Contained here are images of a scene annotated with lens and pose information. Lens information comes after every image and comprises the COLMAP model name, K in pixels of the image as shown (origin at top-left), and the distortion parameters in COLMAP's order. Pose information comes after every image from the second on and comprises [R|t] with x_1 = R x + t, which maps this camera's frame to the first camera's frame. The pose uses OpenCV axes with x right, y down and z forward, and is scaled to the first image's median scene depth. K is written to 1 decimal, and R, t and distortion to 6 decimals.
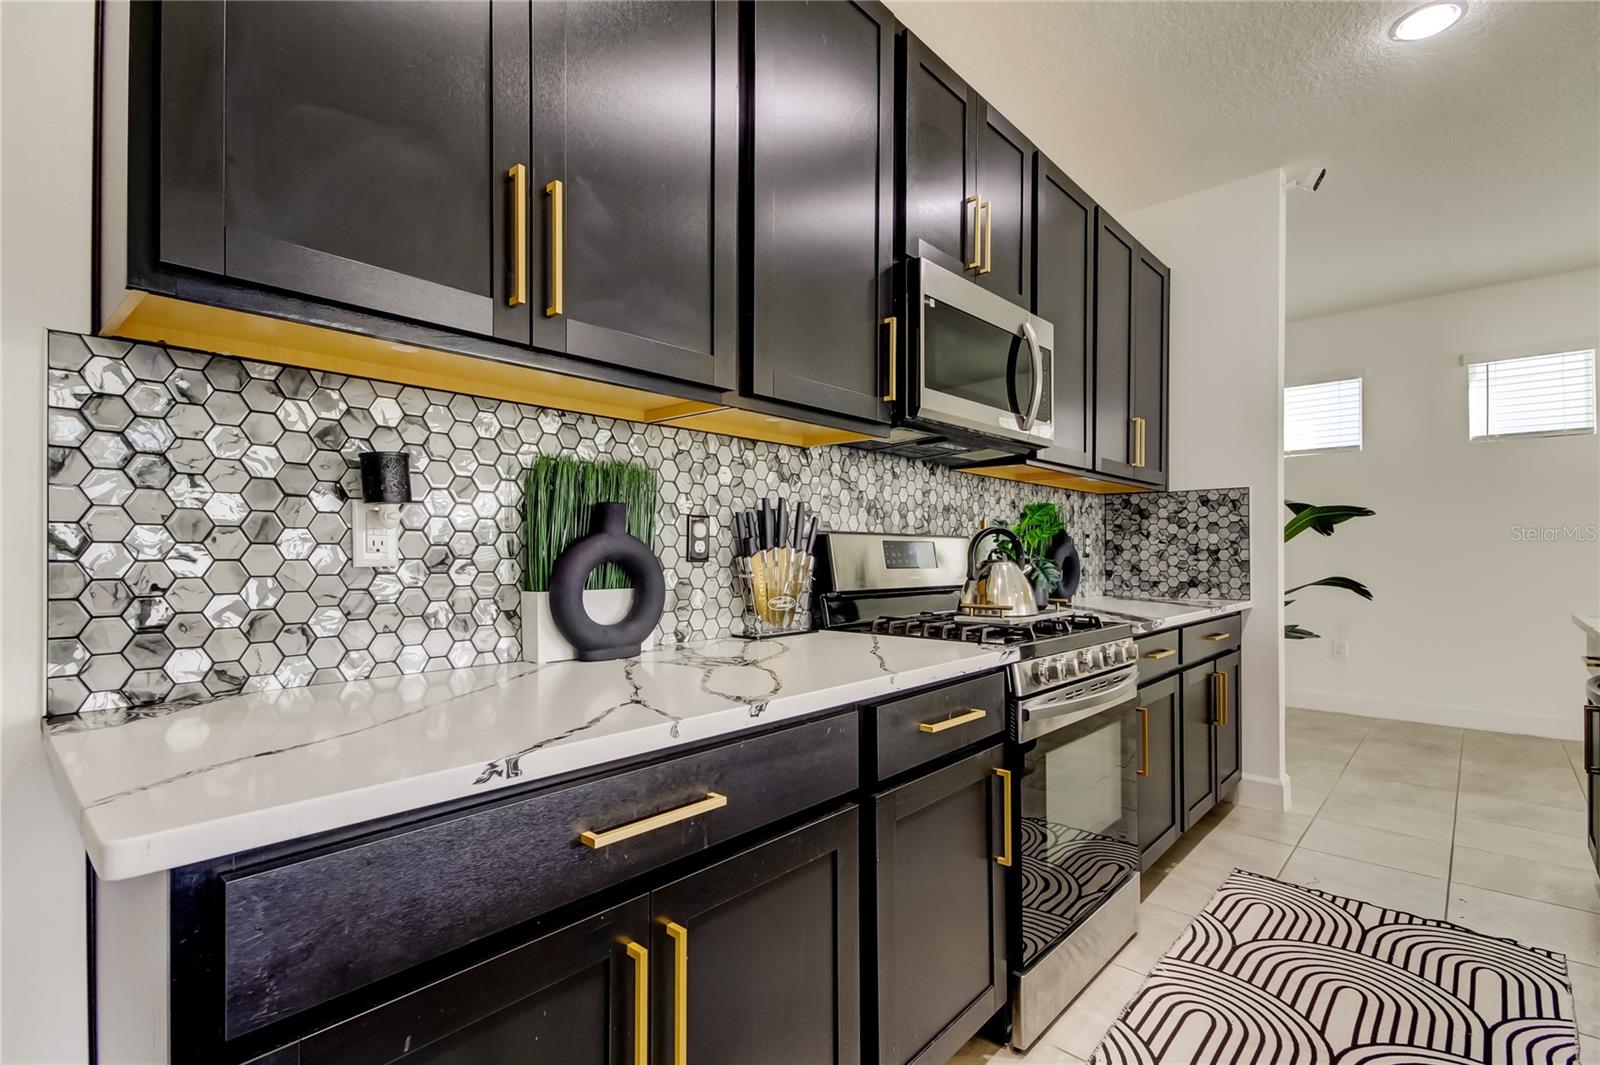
lens RADIAL K [[741.2, 0, 800.7], [0, 741.2, 559.5], [0, 0, 1]] dist [0.015543, -0.005523]
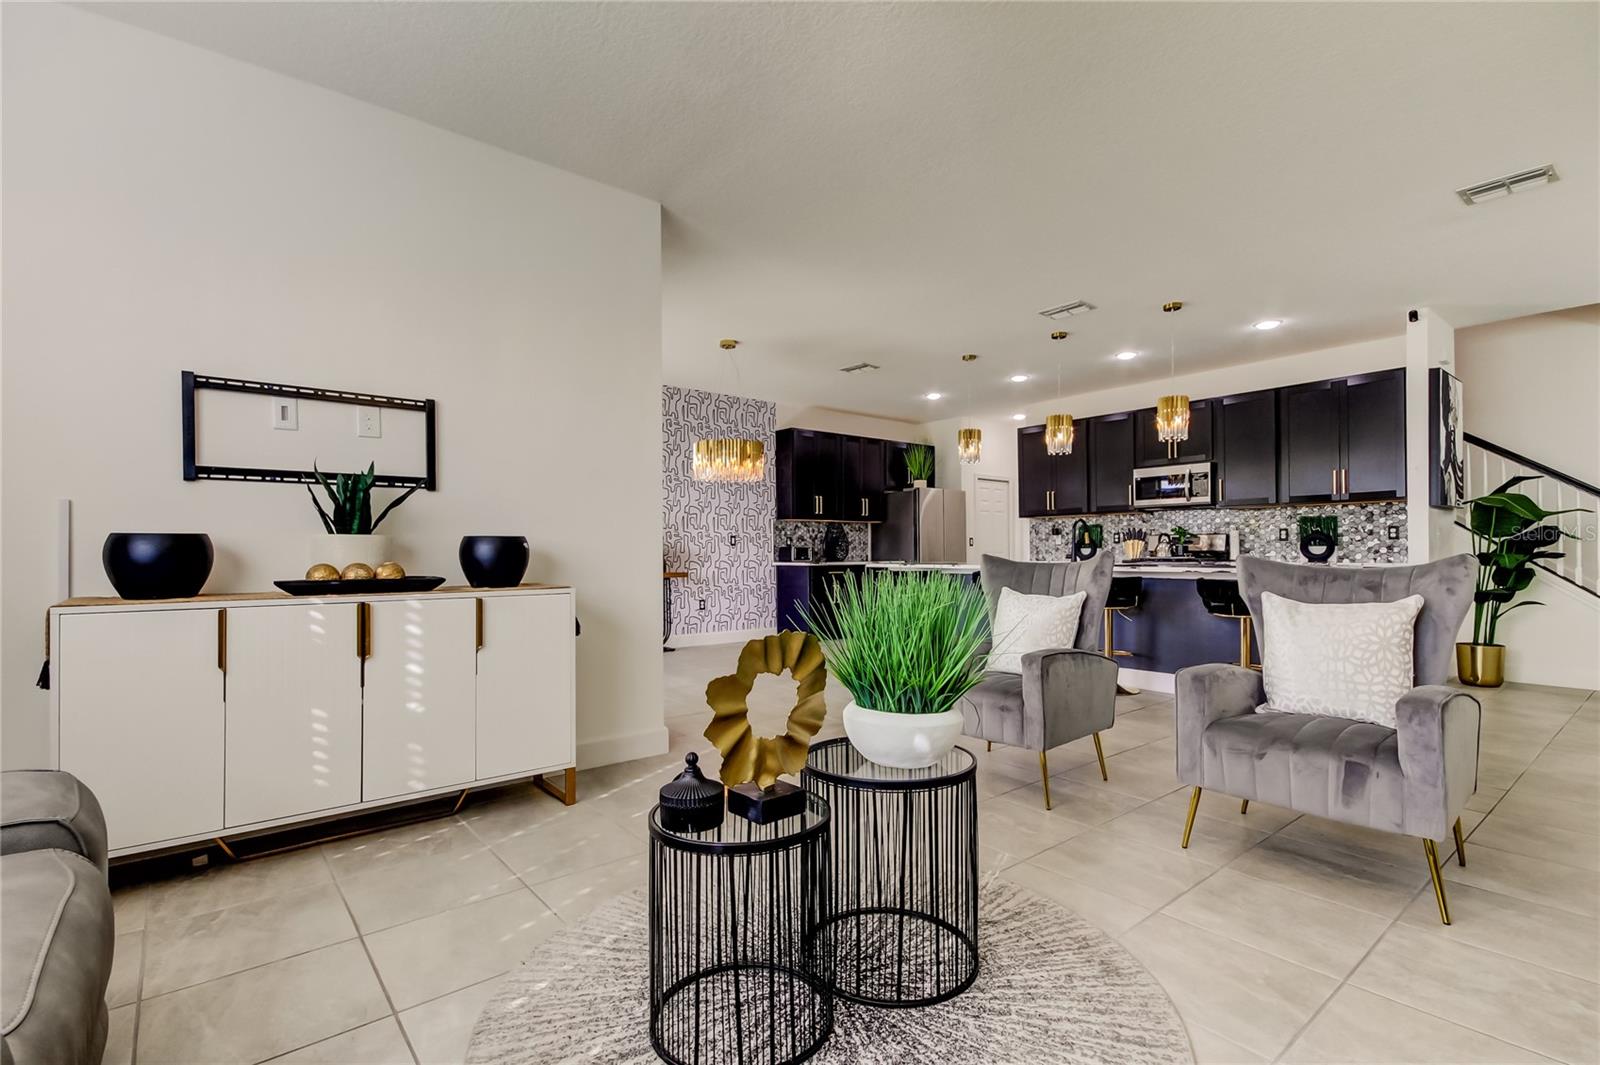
lens RADIAL K [[741.2, 0, 802.9], [0, 741.2, 543.2], [0, 0, 1]] dist [0.015543, -0.005523]
pose [[-0.139117, -0.010864, -0.990216, 4.336988], [-0.002137, 0.999941, -0.010671, 0.051848], [0.990274, 0.000631, -0.139132, -0.245155]]
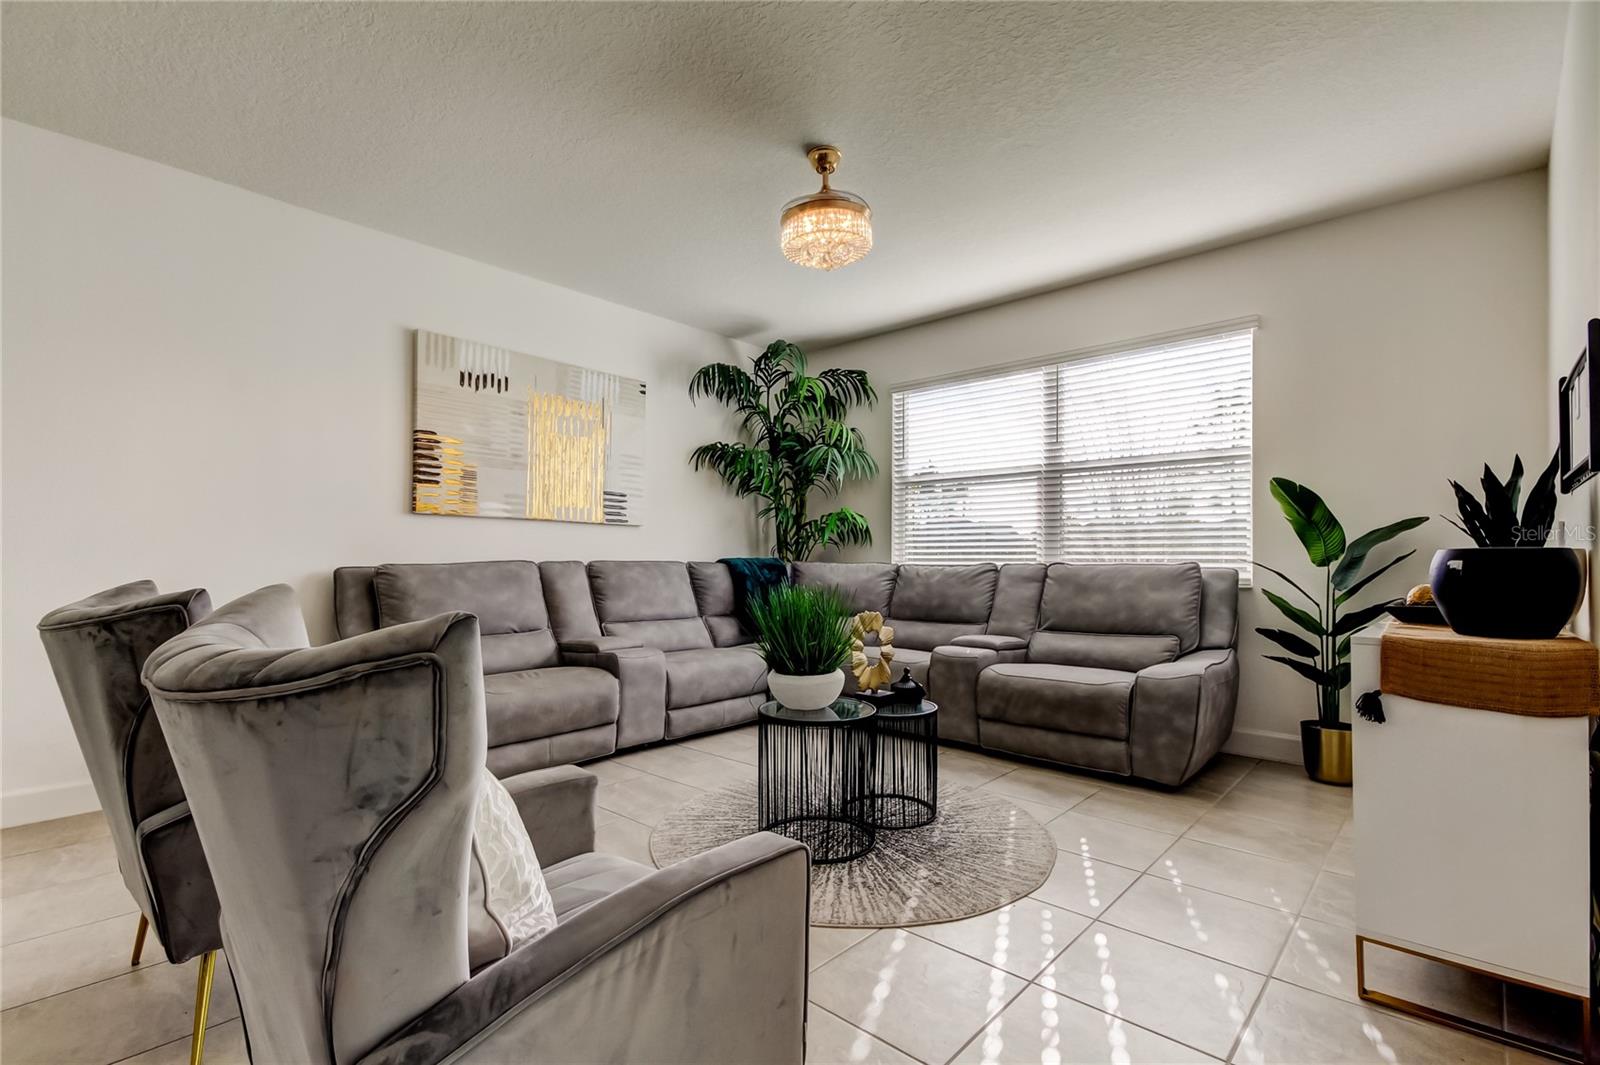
lens RADIAL K [[741.2, 0, 798.6], [0, 741.2, 550.8], [0, 0, 1]] dist [0.015543, -0.005523]
pose [[0.005923, 0.007933, 0.999951, 1.892850], [0.004407, 0.999959, -0.007959, 0.026131], [-0.999973, 0.004454, 0.005887, -0.242759]]
